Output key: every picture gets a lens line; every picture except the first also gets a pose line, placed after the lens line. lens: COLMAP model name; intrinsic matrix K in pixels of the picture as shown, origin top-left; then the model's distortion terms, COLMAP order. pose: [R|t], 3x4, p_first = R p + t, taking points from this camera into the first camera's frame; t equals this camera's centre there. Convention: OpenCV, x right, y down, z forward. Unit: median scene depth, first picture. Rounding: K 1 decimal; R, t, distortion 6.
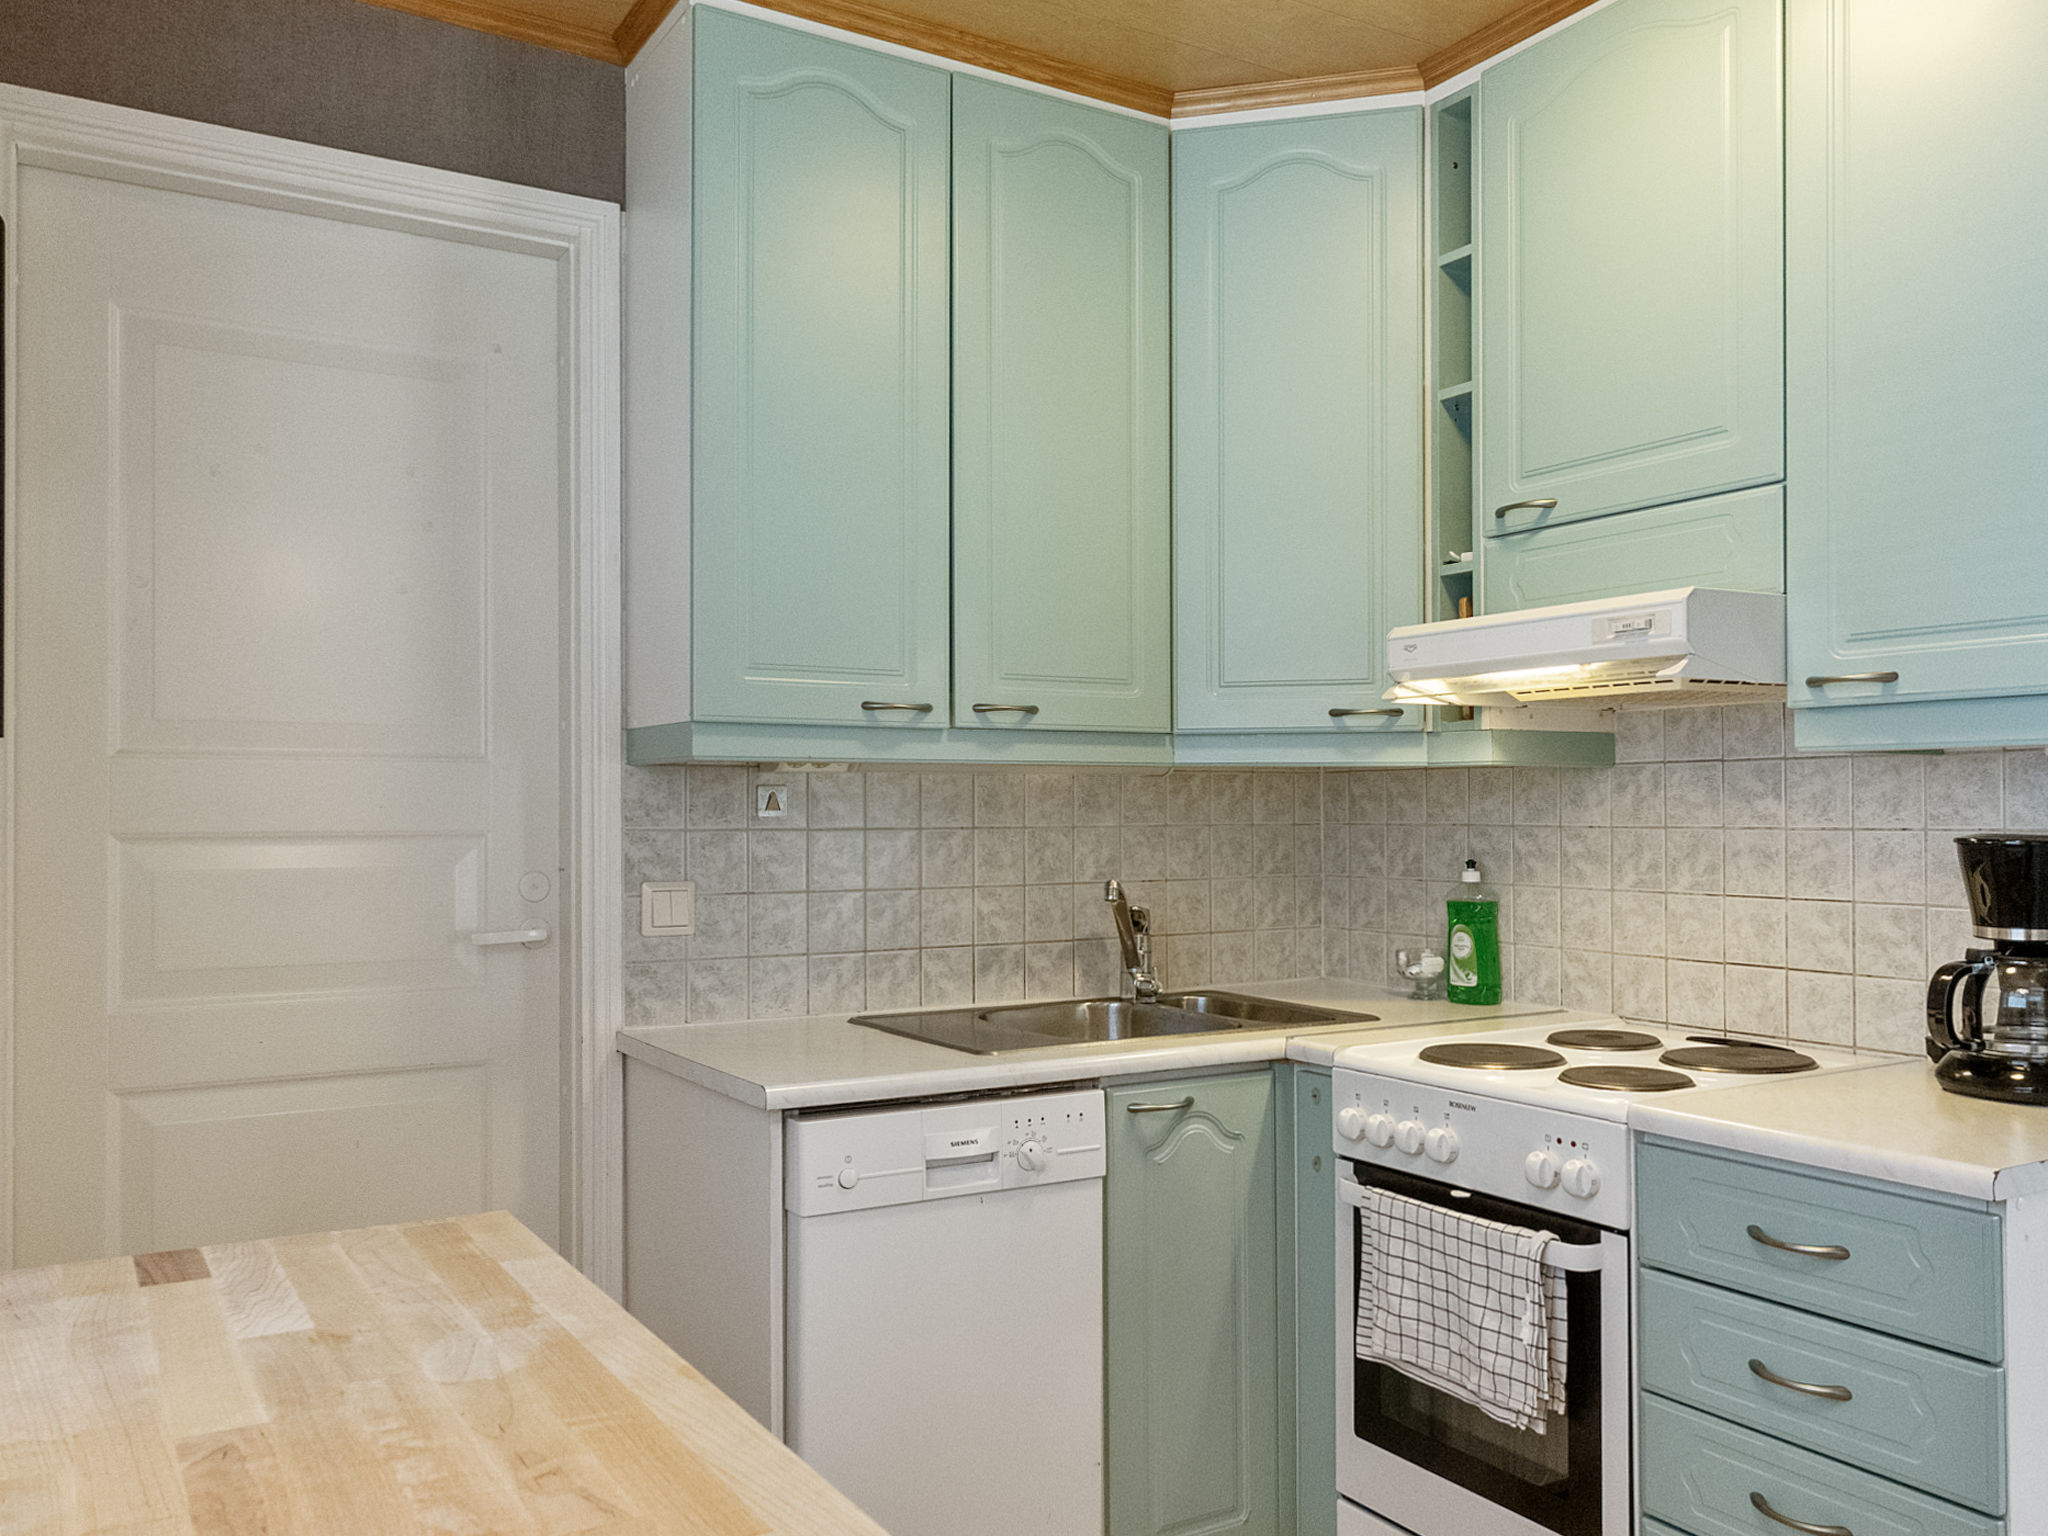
lens RADIAL K [[1674.7, 0, 1031.2], [0, 1674.7, 771.8], [0, 0, 1]] dist [0.002623, 0.003843]
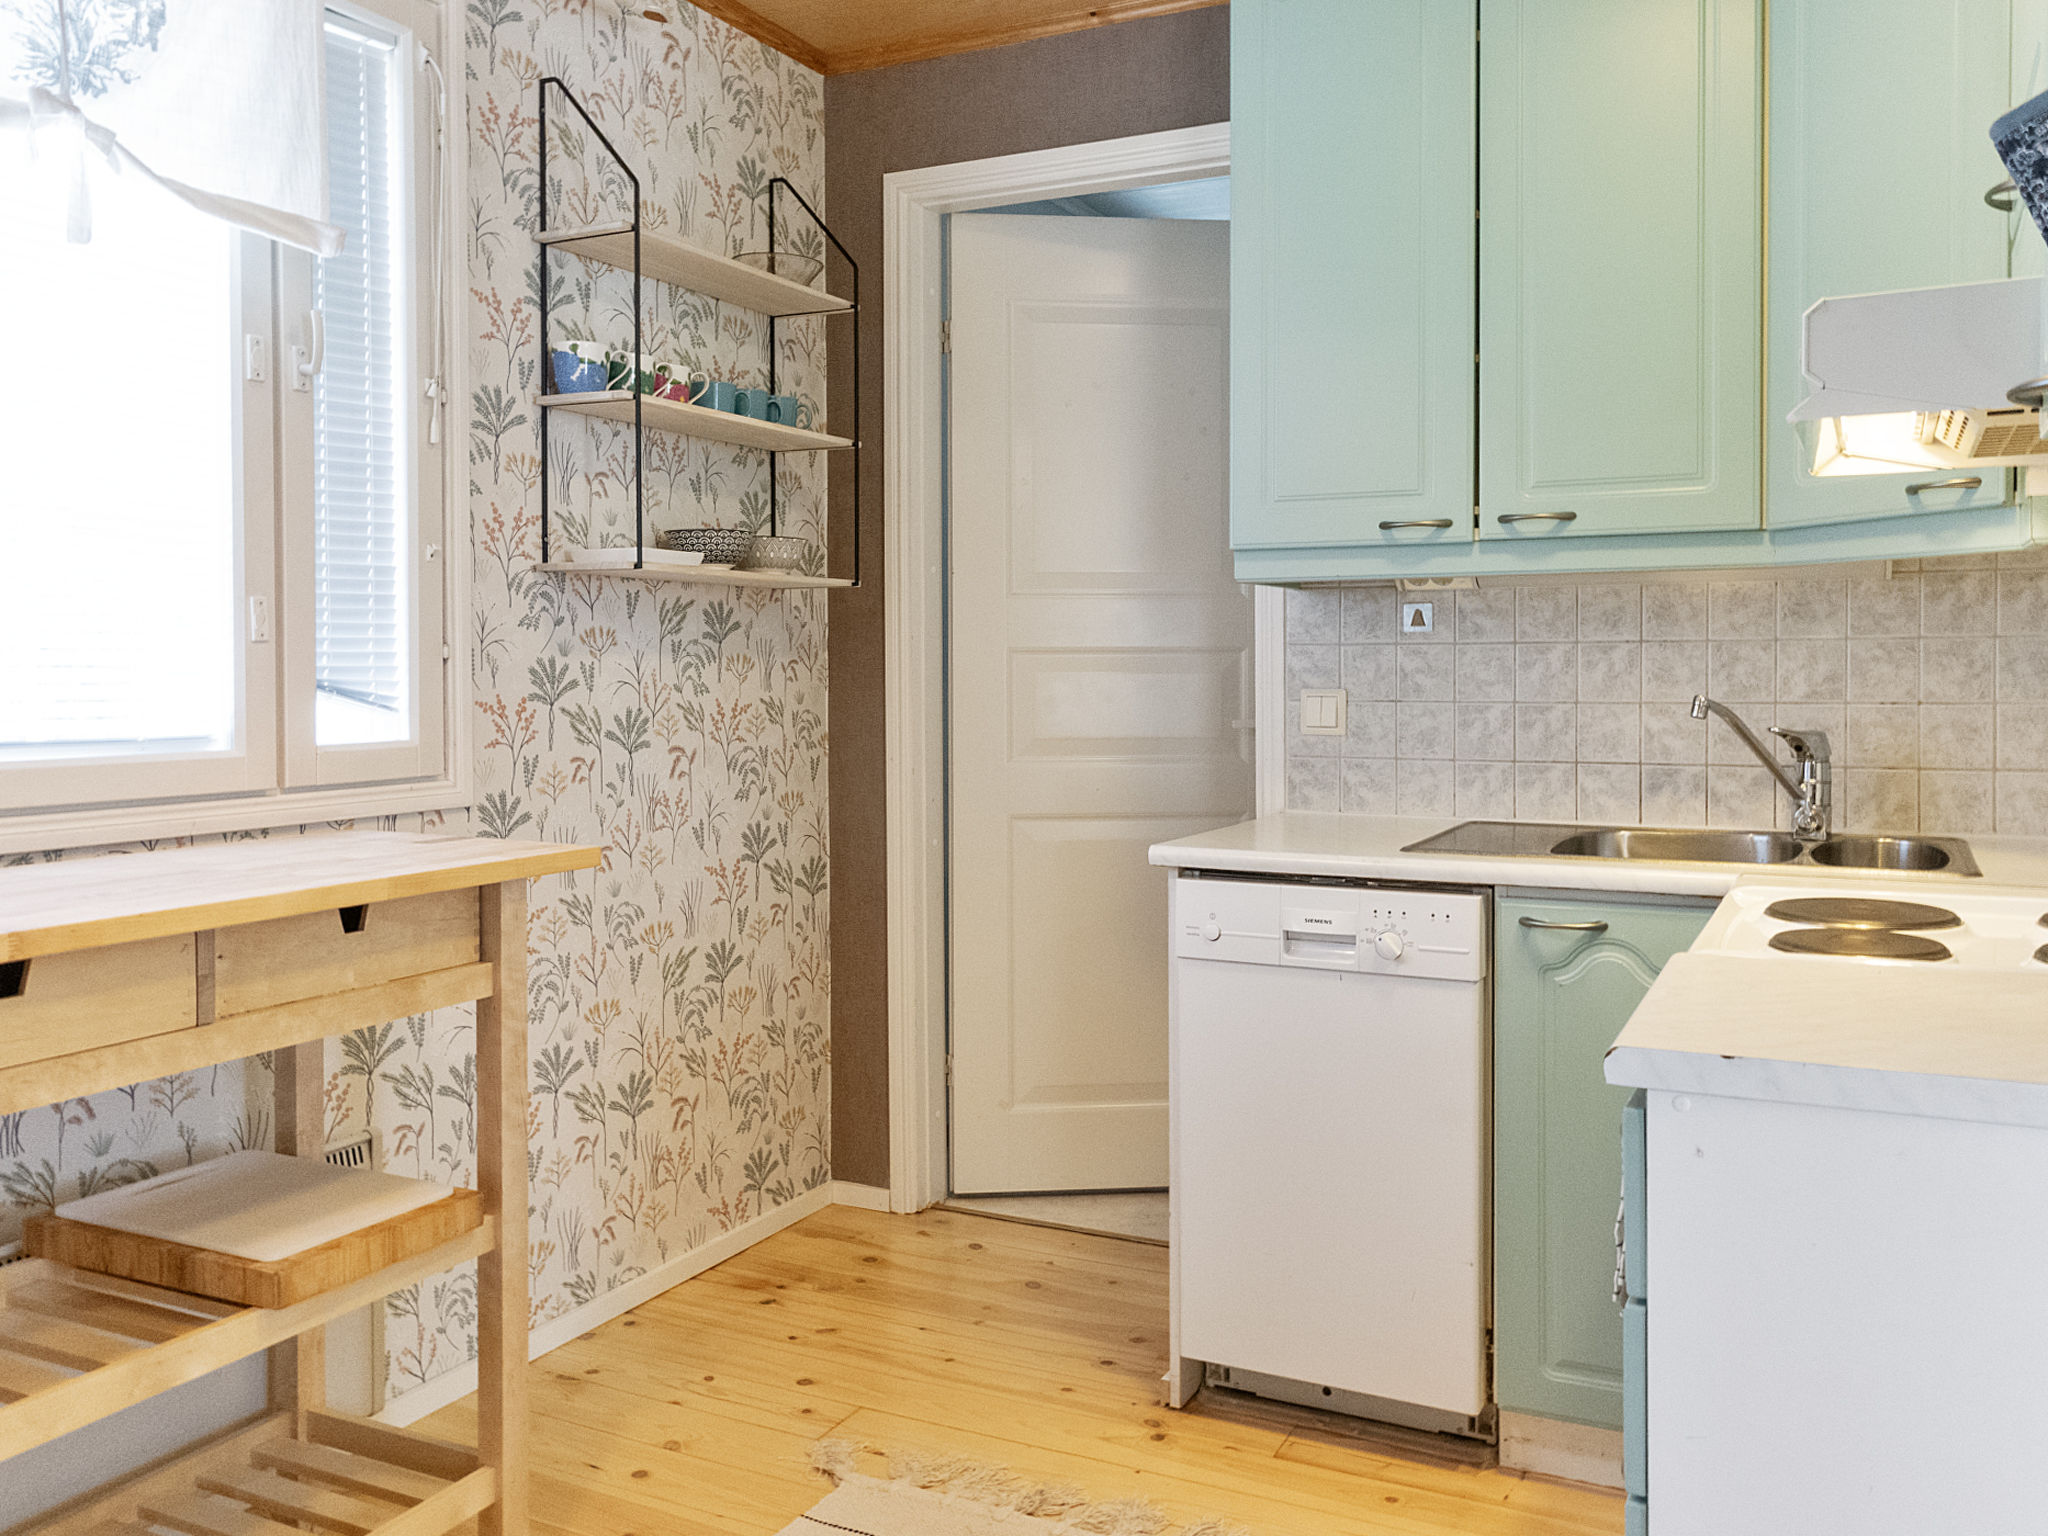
lens RADIAL K [[1674.7, 0, 1032.2], [0, 1674.7, 768.2], [0, 0, 1]] dist [0.002623, 0.003843]
pose [[0.529173, 0.055081, -0.846724, 0.630865], [0.026119, 0.996360, 0.081139, 0.020234], [0.848112, -0.065052, 0.525808, 0.209121]]
